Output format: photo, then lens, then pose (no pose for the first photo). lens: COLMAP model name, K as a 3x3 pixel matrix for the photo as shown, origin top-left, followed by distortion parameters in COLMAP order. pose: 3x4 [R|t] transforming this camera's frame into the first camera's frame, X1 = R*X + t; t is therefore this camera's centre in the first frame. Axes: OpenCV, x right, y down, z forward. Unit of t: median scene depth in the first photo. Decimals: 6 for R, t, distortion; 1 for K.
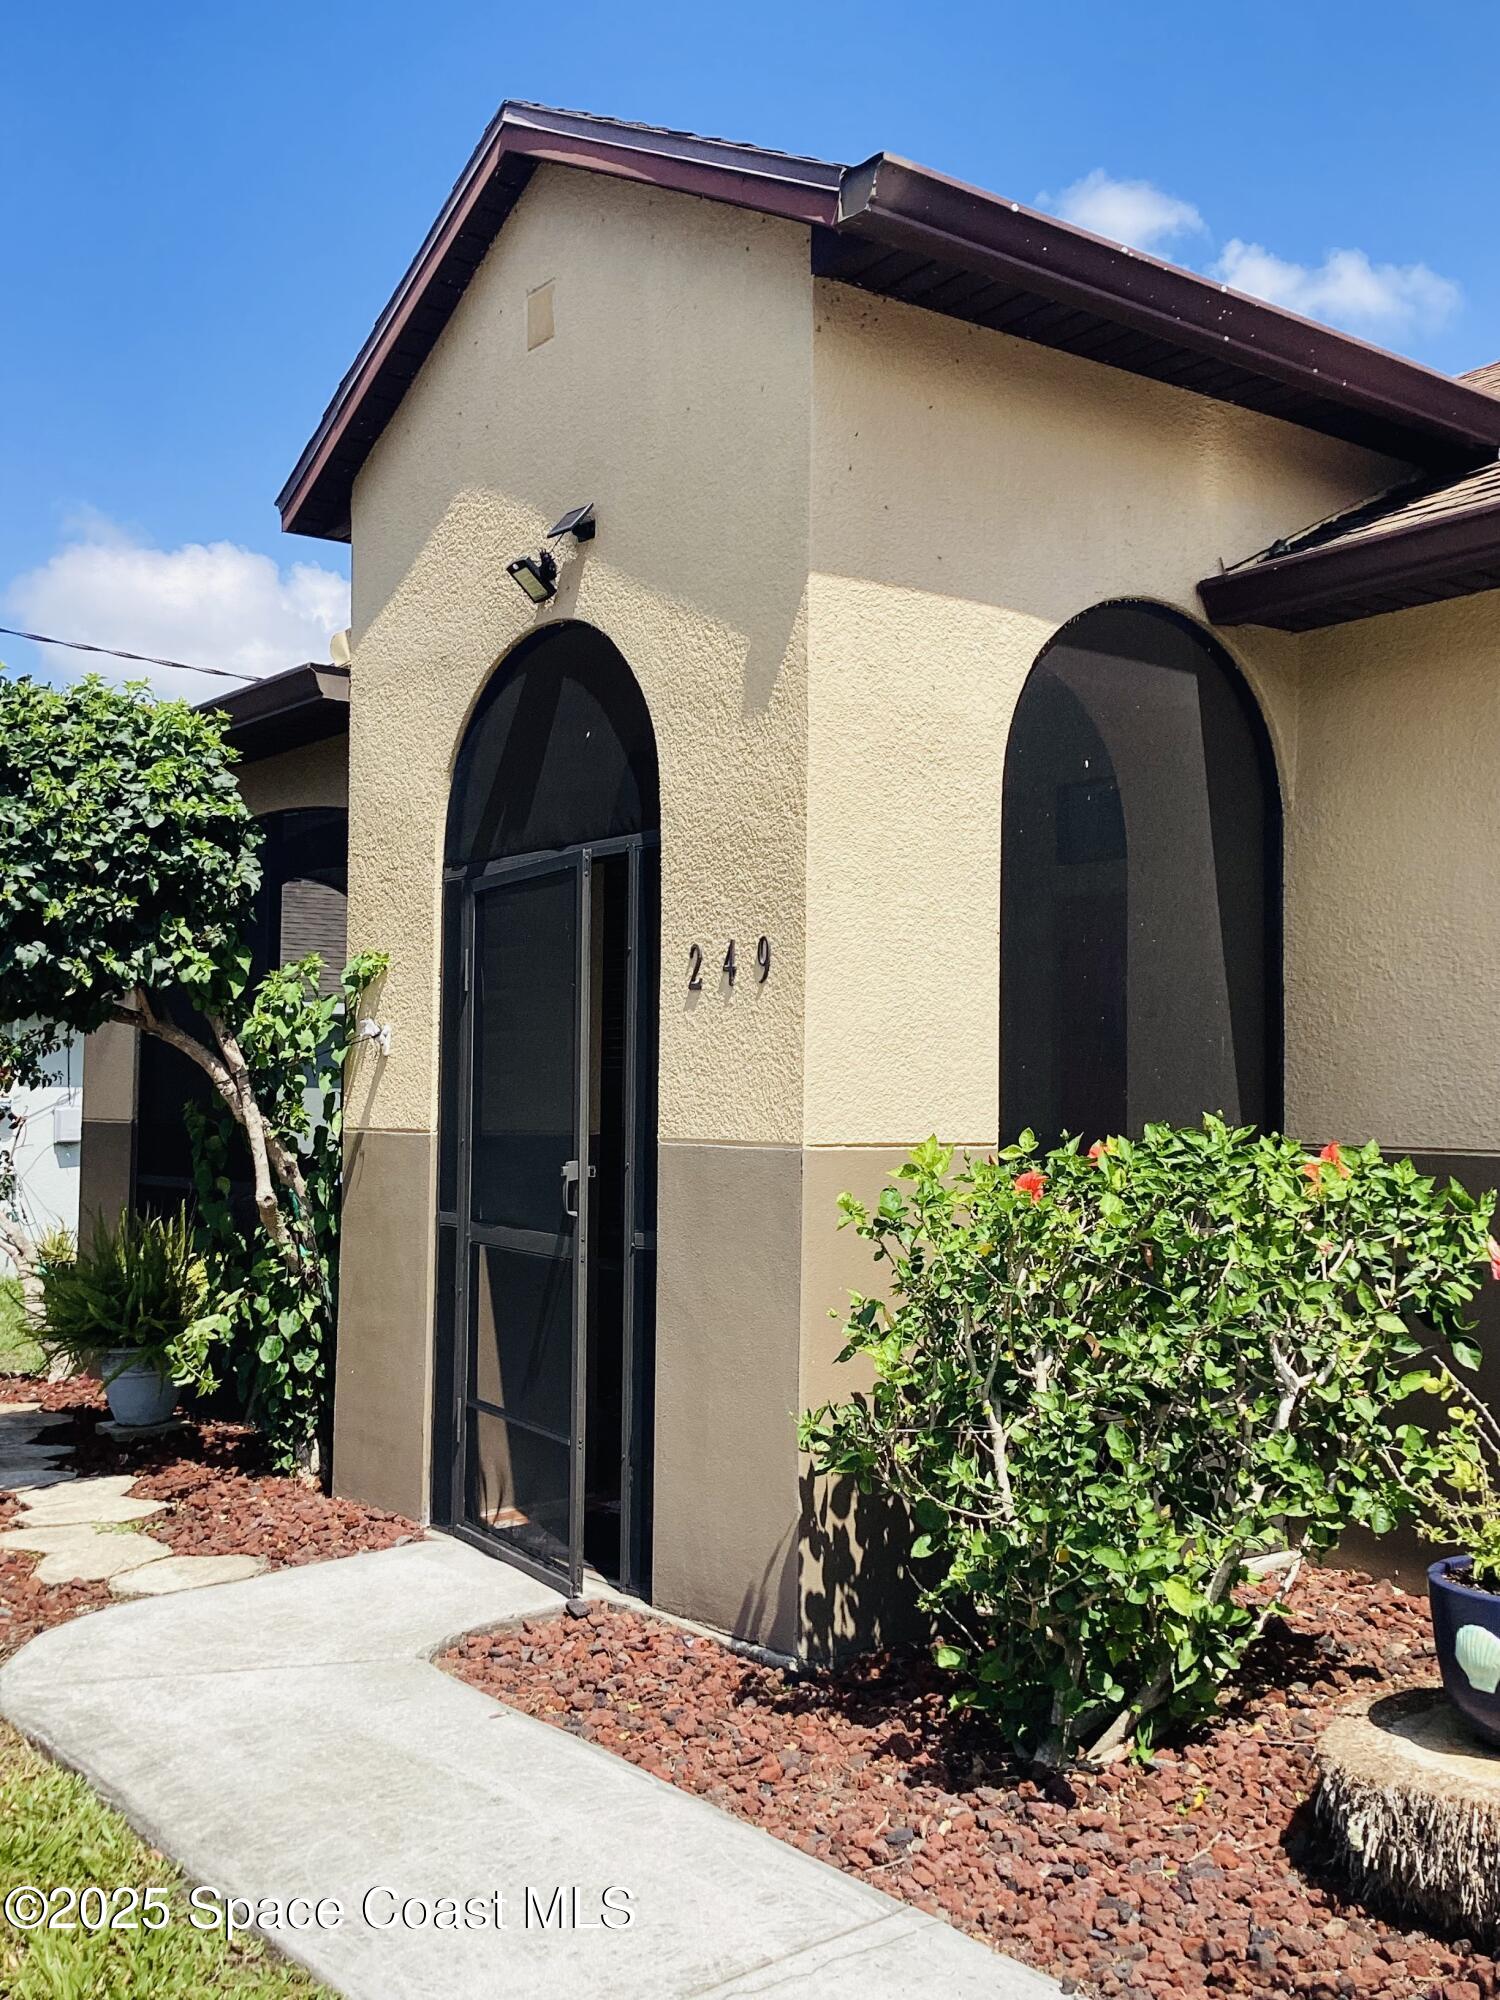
lens RADIAL K [[2020.4, 0, 750.1], [0, 2020.4, 1000.6], [0, 0, 1]] dist [-0.000956, -0.000412]
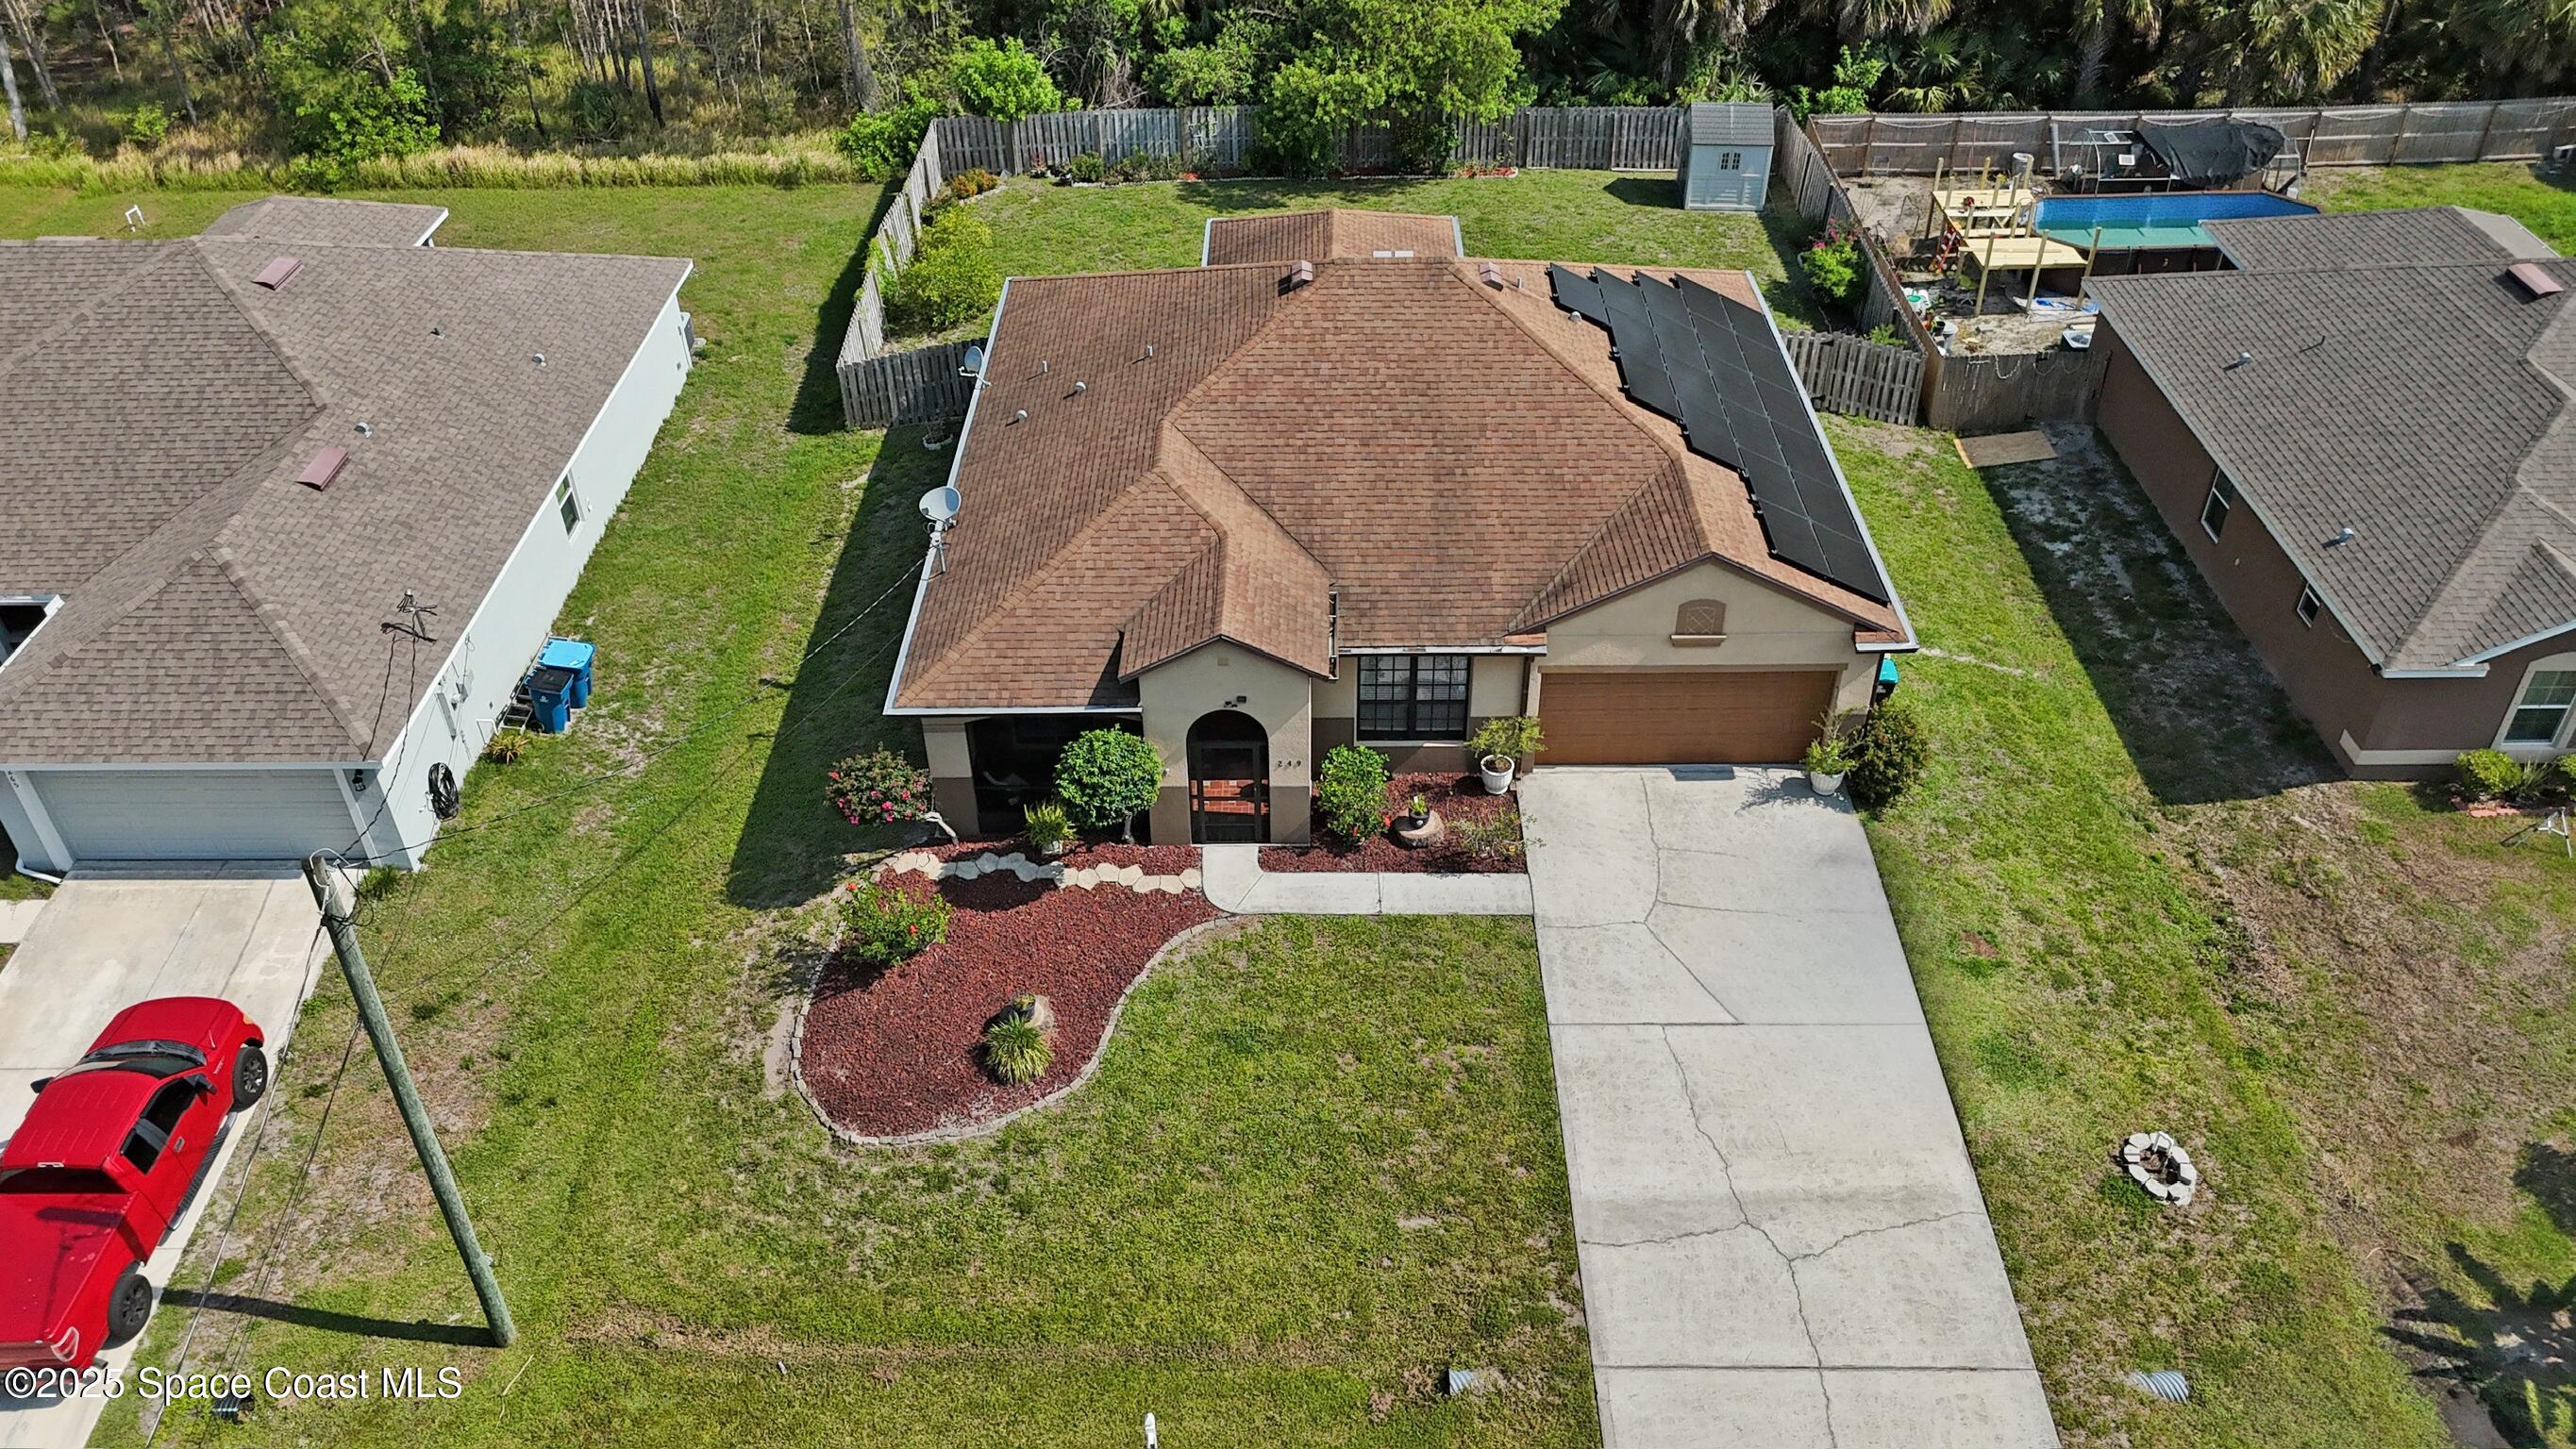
lens RADIAL K [[1904.8, 0, 1290.2], [0, 1904.8, 713.7], [0, 0, 1]] dist [0.075139, -0.074515]
pose [[0.606074, -0.495331, 0.622351, -3.043745], [-0.026262, 0.769542, 0.638056, -3.292754], [-0.794975, -0.403054, 0.453391, -1.331542]]
